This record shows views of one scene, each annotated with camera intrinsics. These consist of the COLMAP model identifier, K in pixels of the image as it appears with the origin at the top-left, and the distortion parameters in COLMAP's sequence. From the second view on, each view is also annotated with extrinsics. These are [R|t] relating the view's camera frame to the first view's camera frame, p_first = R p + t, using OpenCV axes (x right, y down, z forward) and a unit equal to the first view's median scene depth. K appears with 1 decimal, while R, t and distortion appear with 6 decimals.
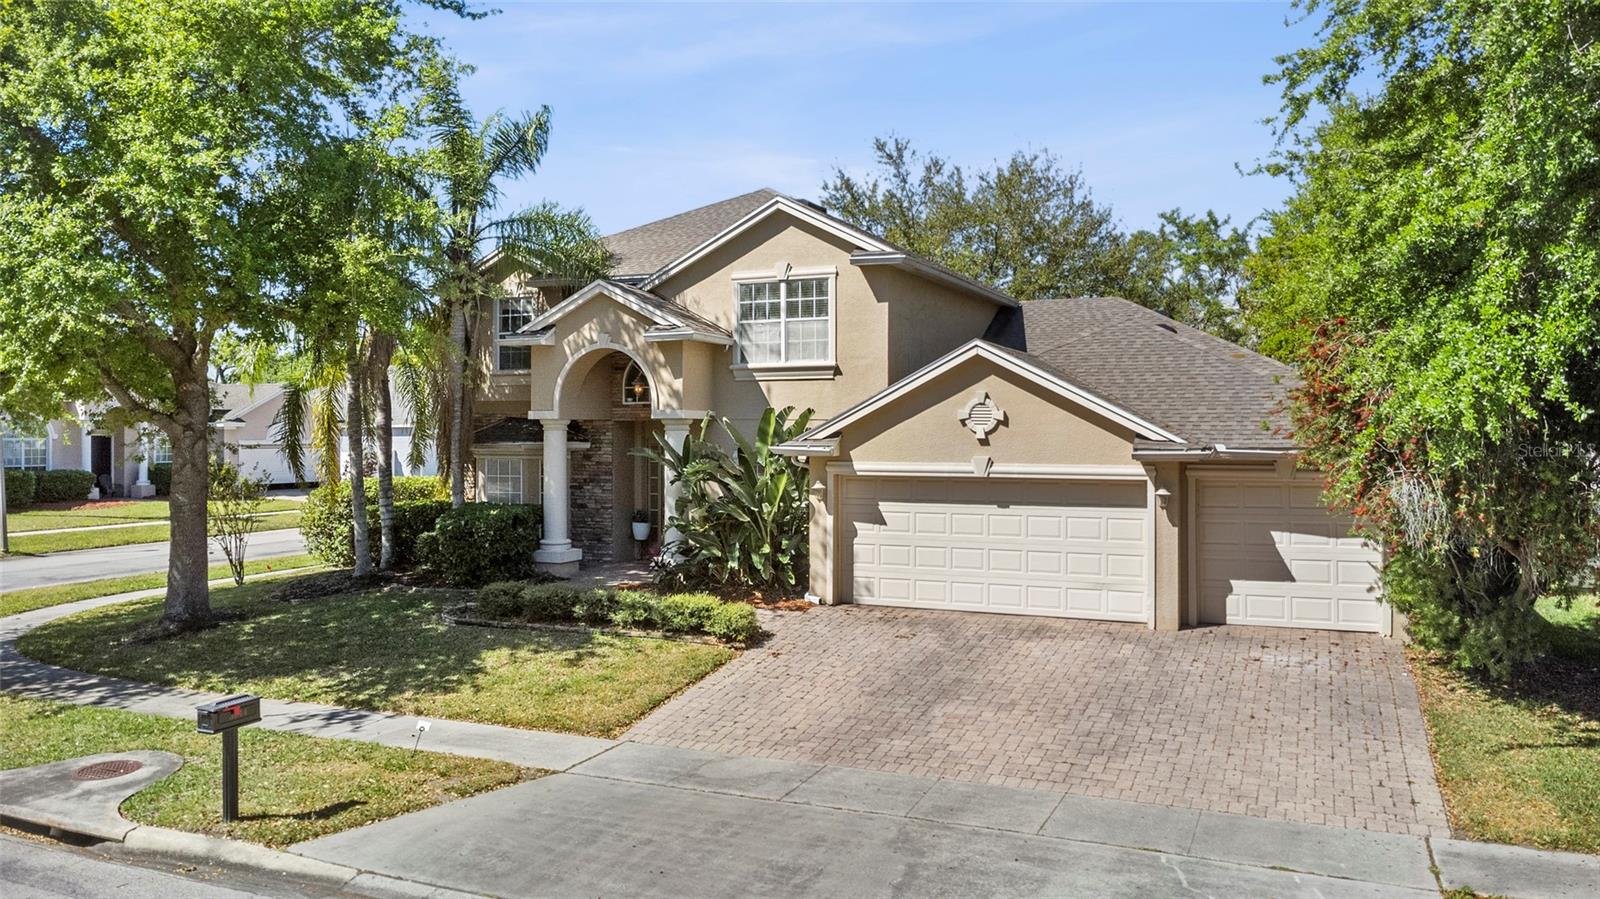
lens RADIAL K [[1094.6, 0, 799.8], [0, 1094.6, 447.8], [0, 0, 1]] dist [0.077048, -0.098365]
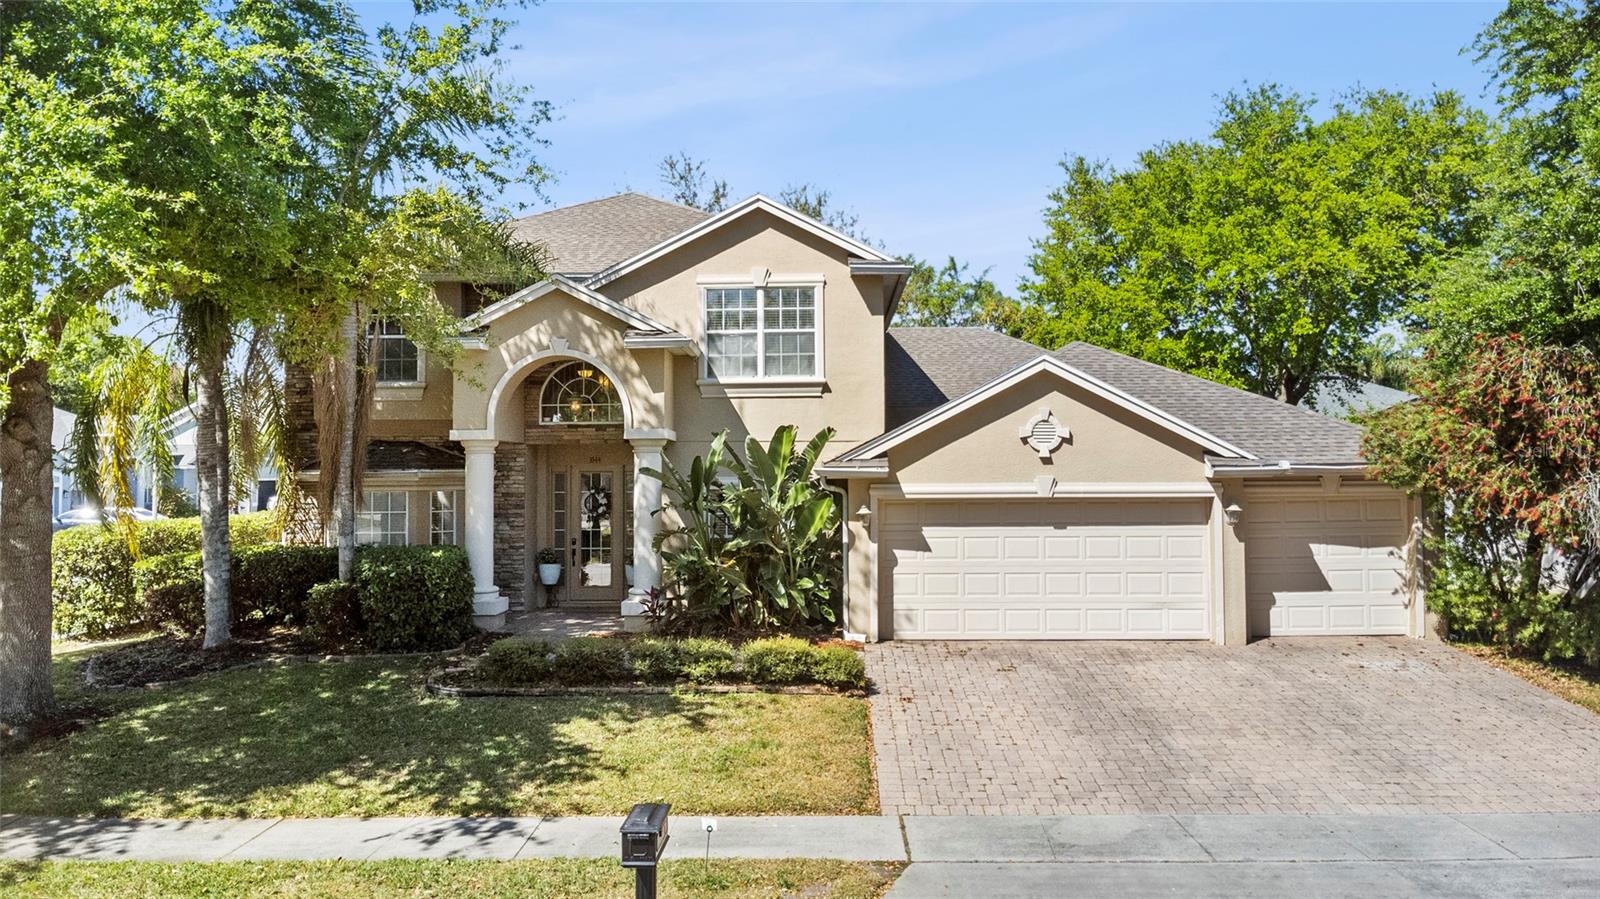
lens RADIAL K [[1094.6, 0, 799.8], [0, 1094.6, 447.8], [0, 0, 1]] dist [0.077048, -0.098365]
pose [[0.929810, 0.002658, 0.368031, -0.323866], [0.011497, 0.999276, -0.036263, 0.013210], [-0.367861, 0.037949, 0.929106, 0.155666]]
